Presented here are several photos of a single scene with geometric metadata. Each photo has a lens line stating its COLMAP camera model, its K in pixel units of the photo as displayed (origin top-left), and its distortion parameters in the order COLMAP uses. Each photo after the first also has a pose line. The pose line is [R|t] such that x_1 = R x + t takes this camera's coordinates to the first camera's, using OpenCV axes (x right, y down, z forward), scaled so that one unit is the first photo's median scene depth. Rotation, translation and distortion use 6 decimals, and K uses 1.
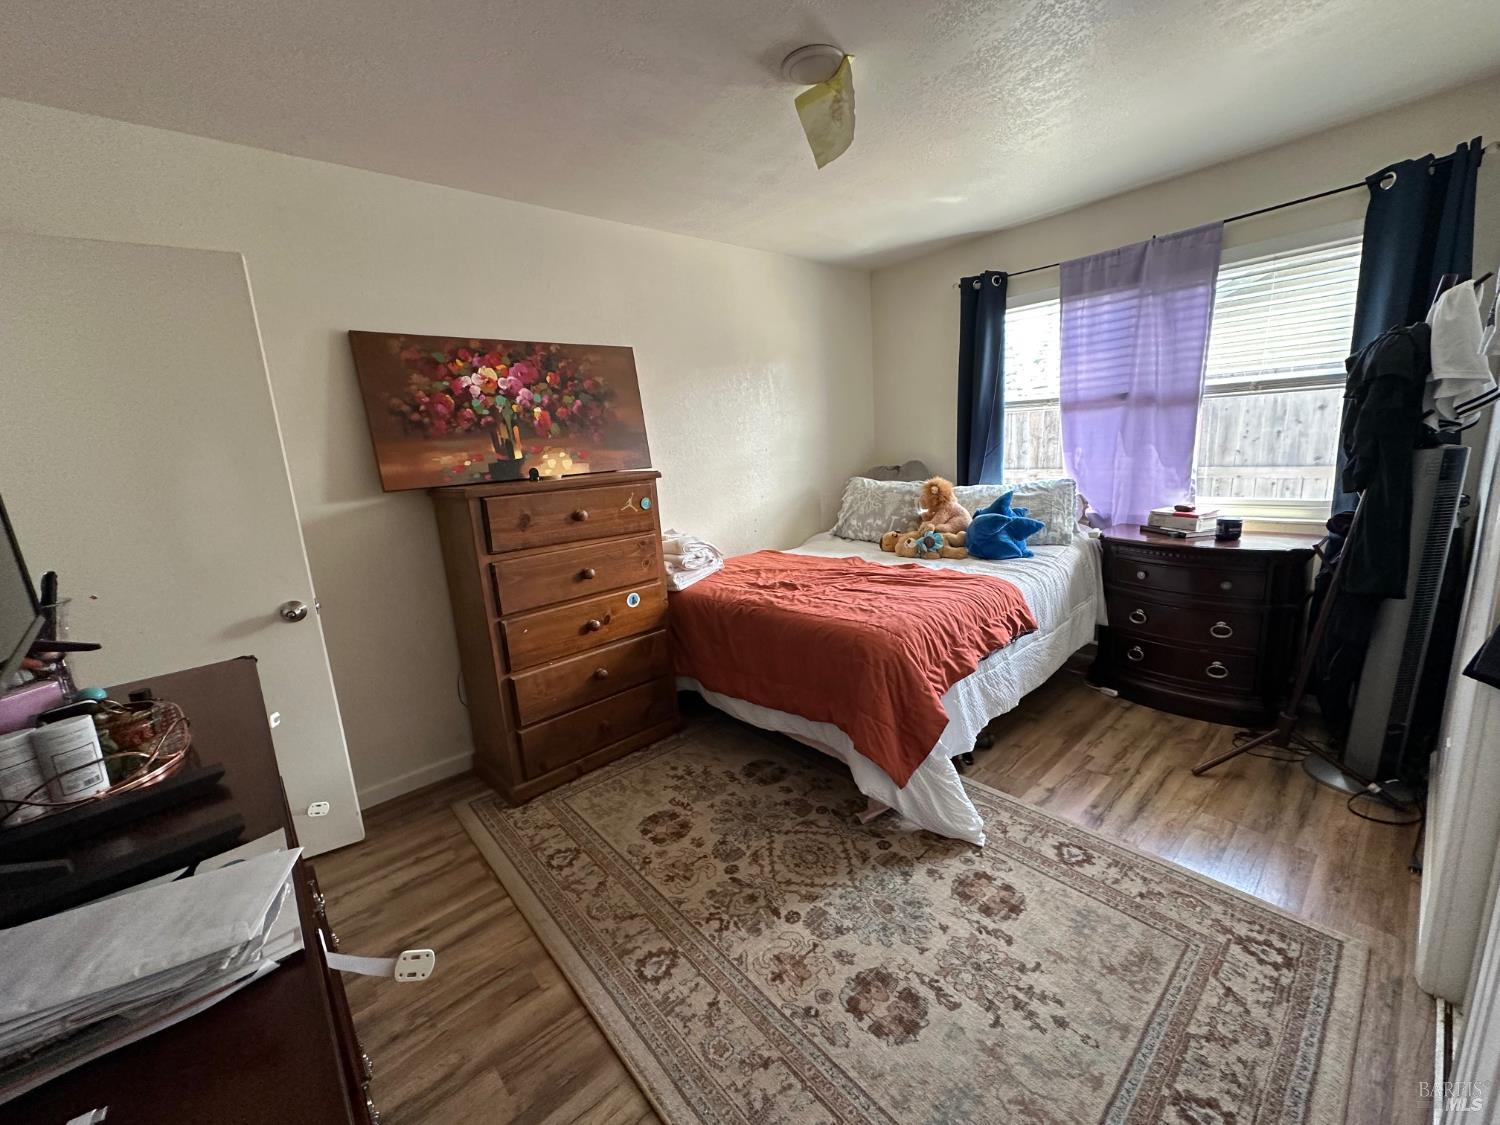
lens RADIAL K [[597.8, 0, 747.9], [0, 597.8, 560.7], [0, 0, 1]] dist [-0.004158, 0.001287]
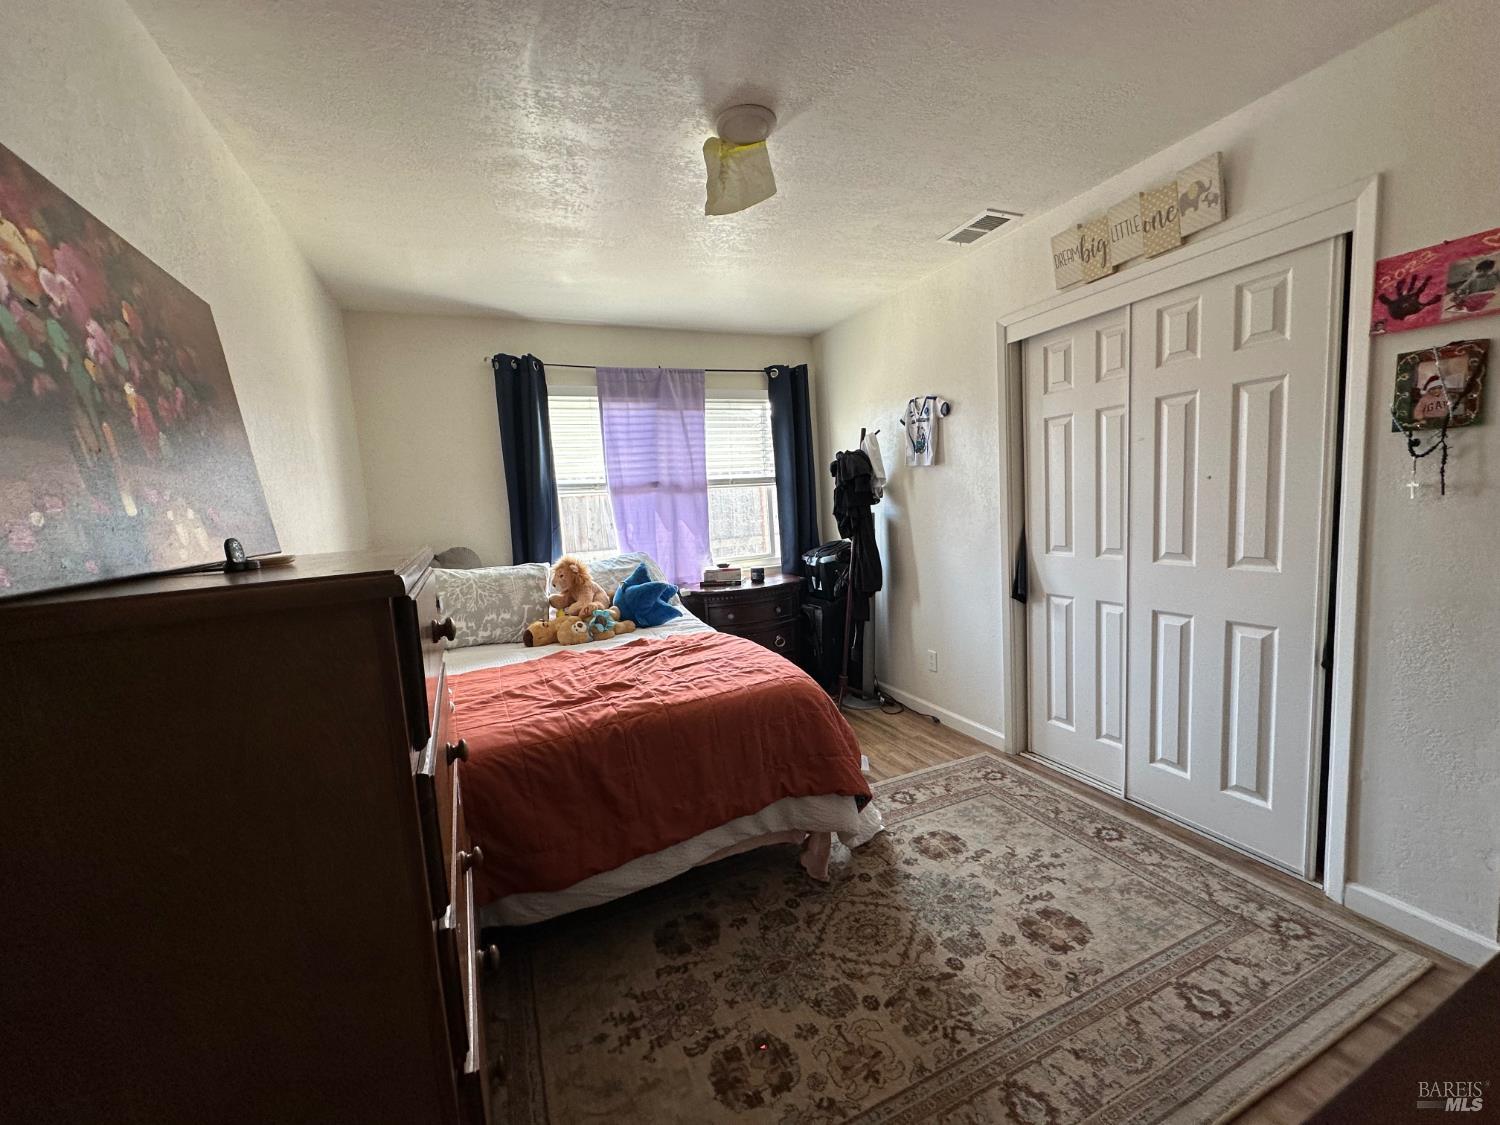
lens RADIAL K [[597.8, 0, 747.9], [0, 597.8, 560.7], [0, 0, 1]] dist [-0.004158, 0.001287]
pose [[0.300759, -0.047677, 0.952508, -0.679038], [0.227093, 0.973602, -0.022973, -0.066302], [-0.926268, 0.223218, 0.303647, 0.651504]]
